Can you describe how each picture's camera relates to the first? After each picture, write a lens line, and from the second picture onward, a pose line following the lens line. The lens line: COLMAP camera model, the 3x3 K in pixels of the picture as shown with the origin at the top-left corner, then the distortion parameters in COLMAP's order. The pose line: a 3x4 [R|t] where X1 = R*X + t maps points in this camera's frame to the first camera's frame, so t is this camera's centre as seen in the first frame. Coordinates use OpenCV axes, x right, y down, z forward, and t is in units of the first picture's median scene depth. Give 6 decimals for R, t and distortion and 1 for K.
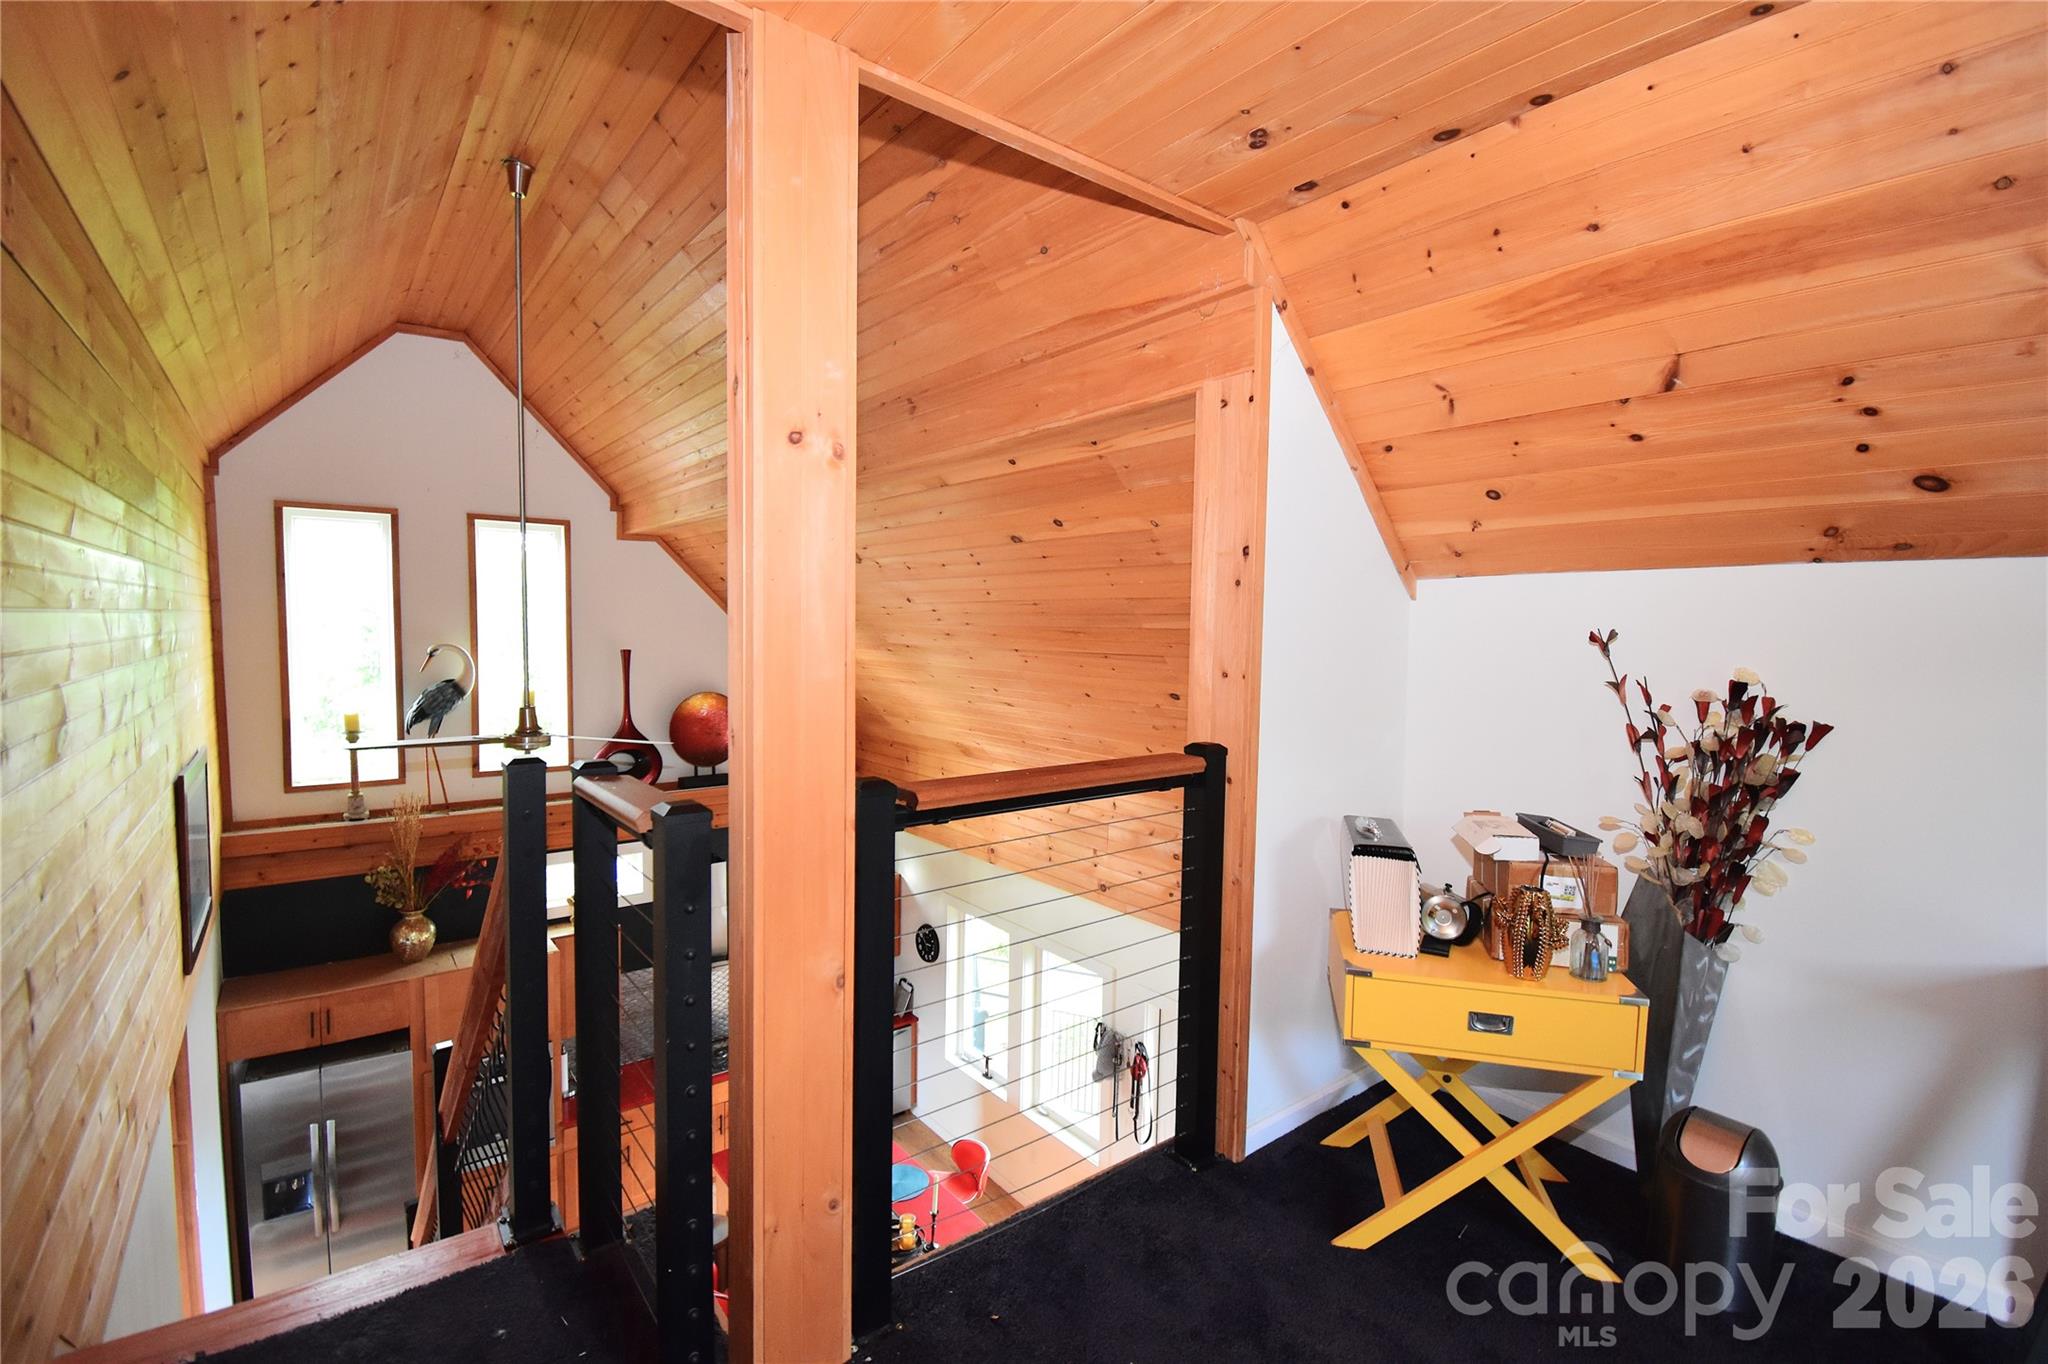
lens RADIAL K [[913.0, 0, 1033.5], [0, 913.0, 676.9], [0, 0, 1]] dist [0.015945, -0.021562]
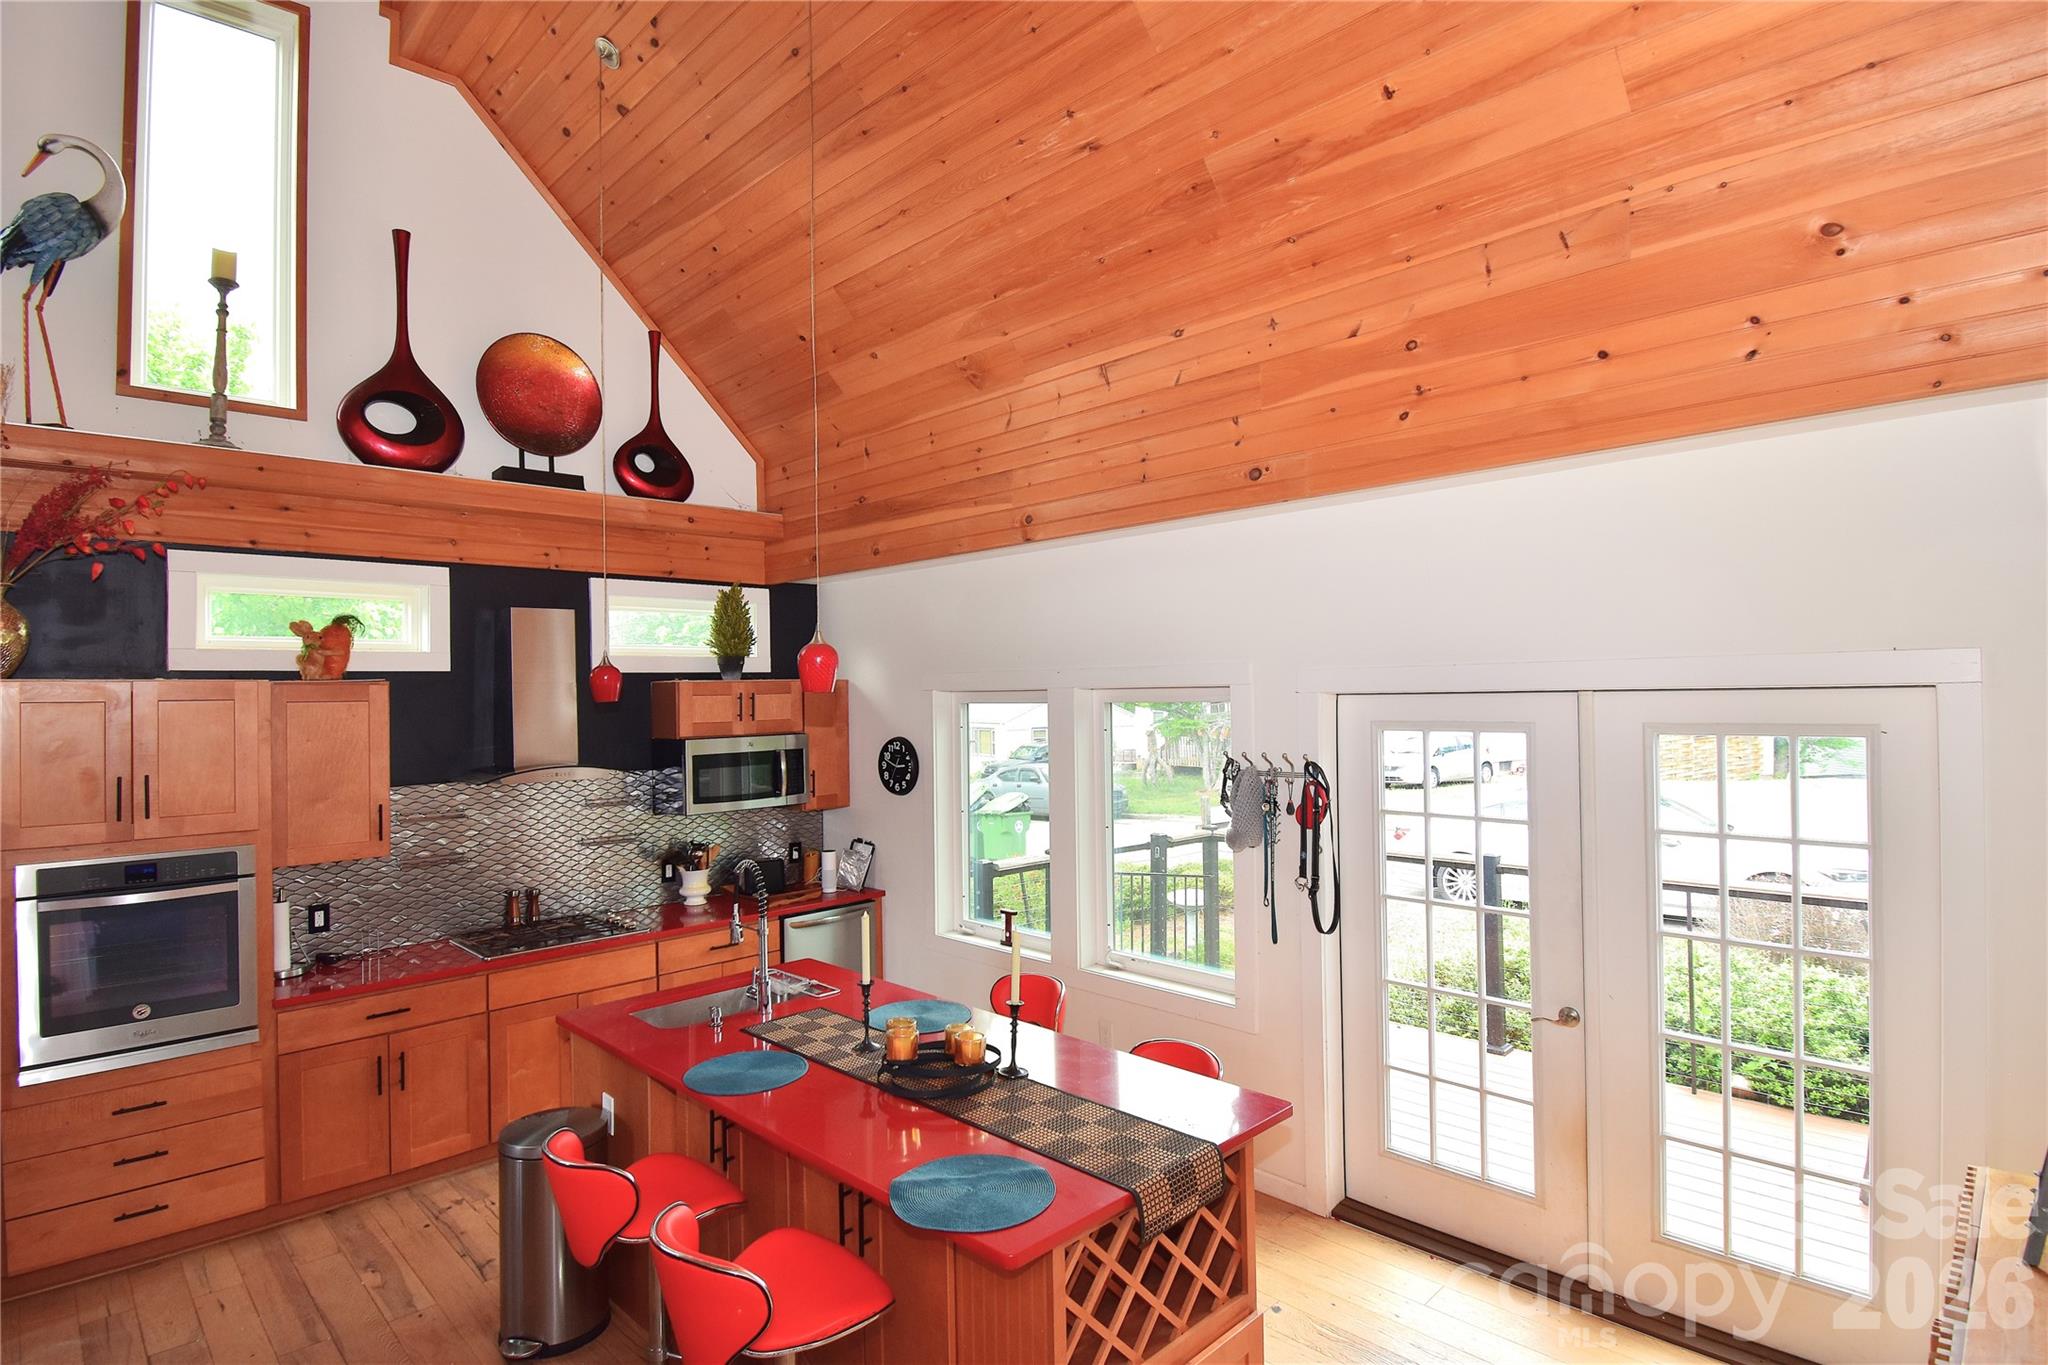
lens RADIAL K [[1035.9, 0, 1033.9], [0, 1035.9, 680.4], [0, 0, 1]] dist [0.016217, -0.026216]
pose [[0.992675, -0.030602, 0.116875, -0.131771], [0.038992, 0.996772, -0.070185, 0.361313], [-0.114350, 0.074228, 0.990664, 0.325401]]
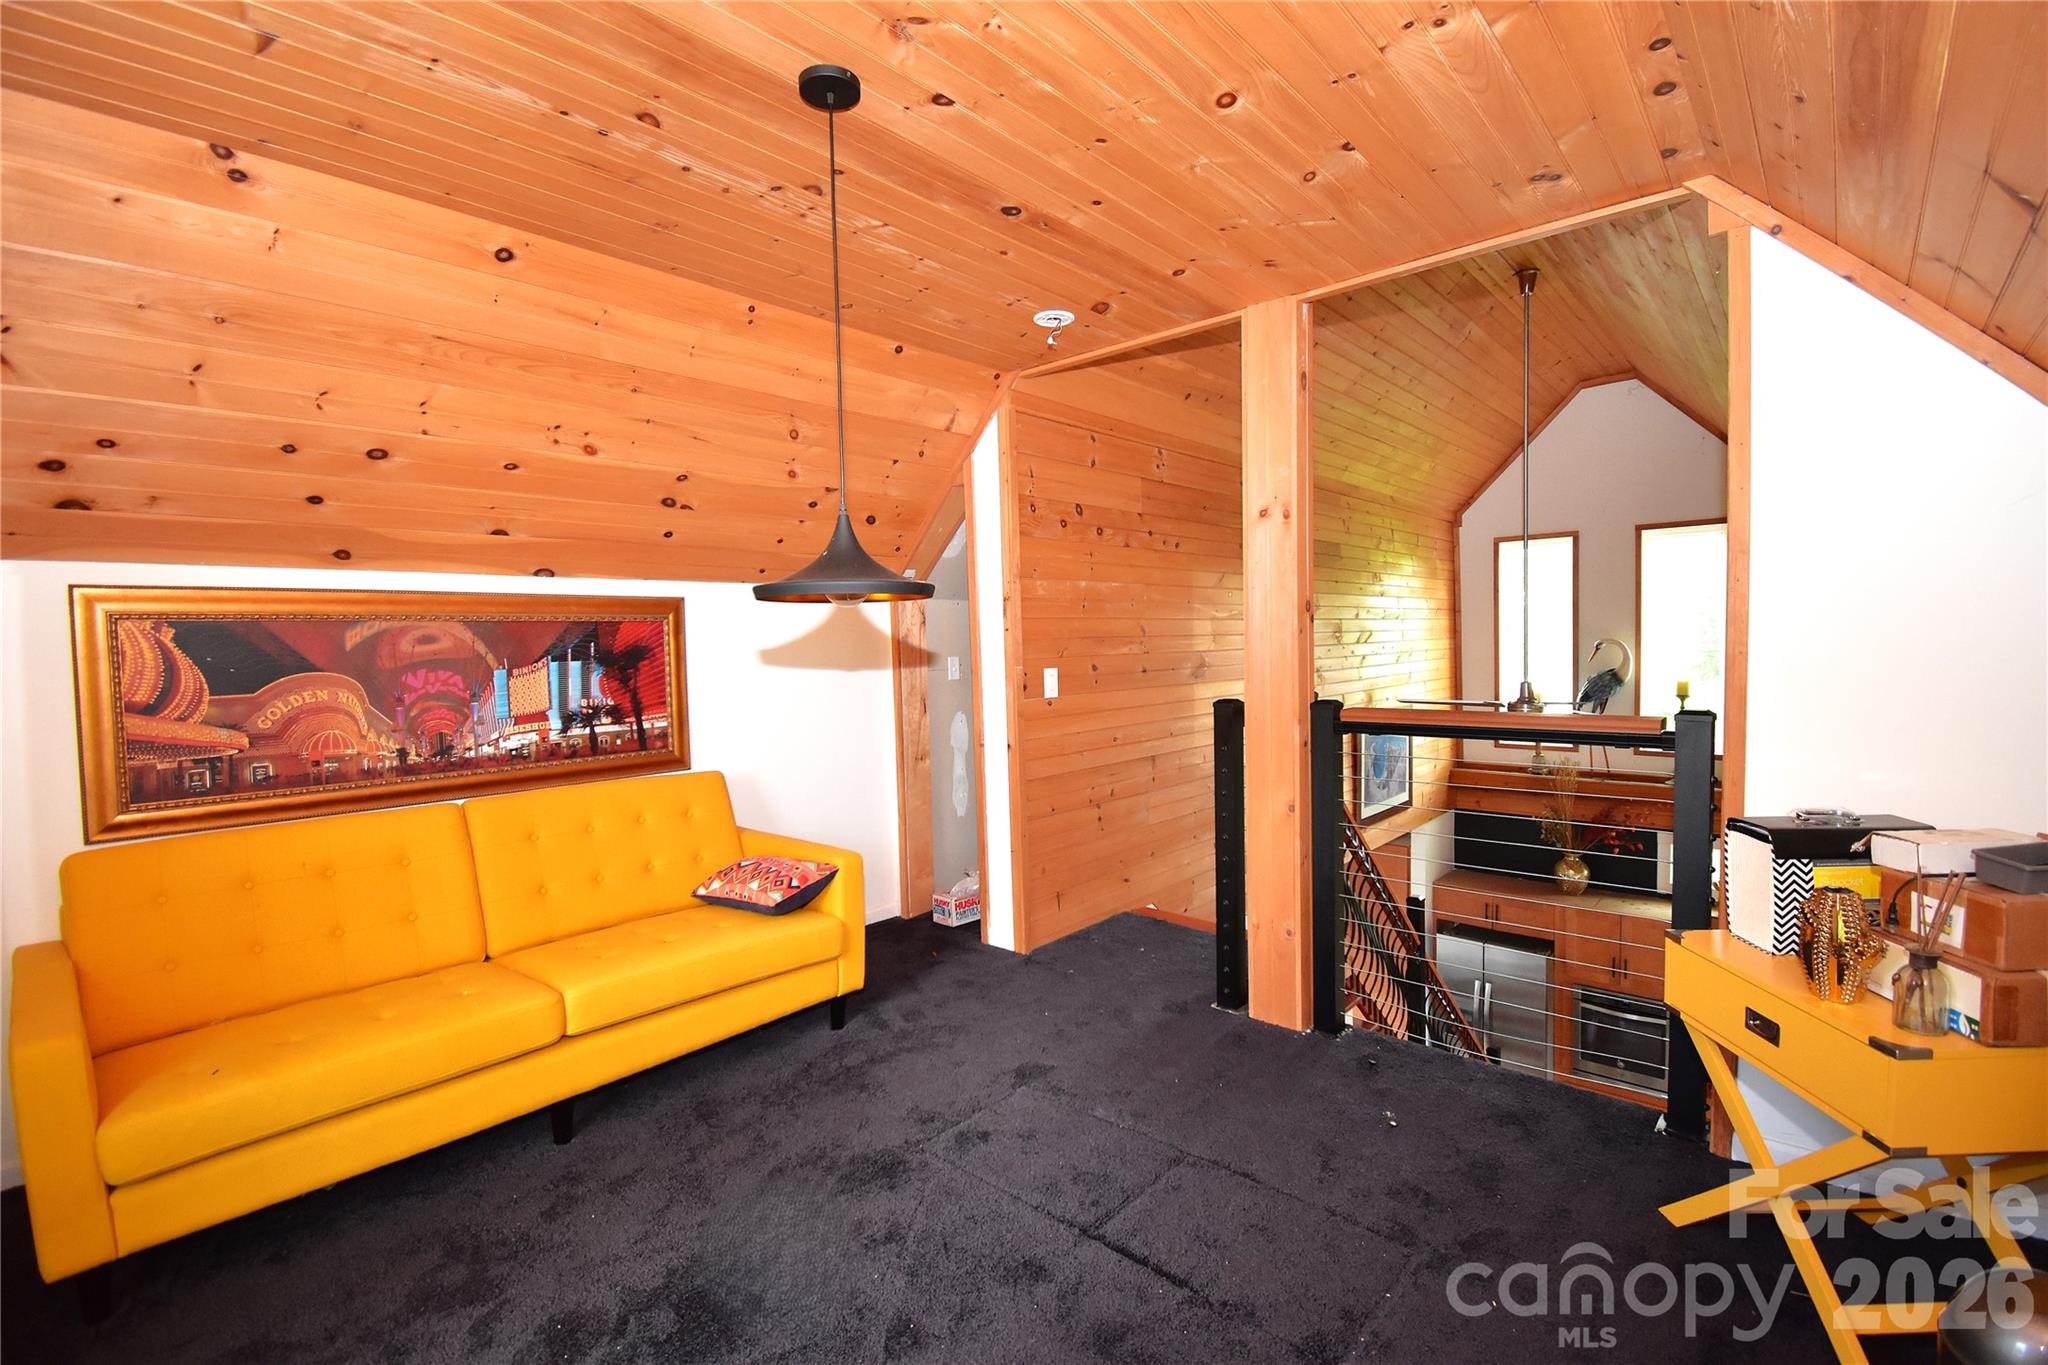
lens RADIAL K [[913.0, 0, 1033.5], [0, 913.0, 677.4], [0, 0, 1]] dist [0.015945, -0.021562]
pose [[0.184860, 0.022049, -0.982517, 0.388641], [-0.030431, 0.999397, 0.016702, 0.016962], [0.982294, 0.026812, 0.185420, 0.044702]]
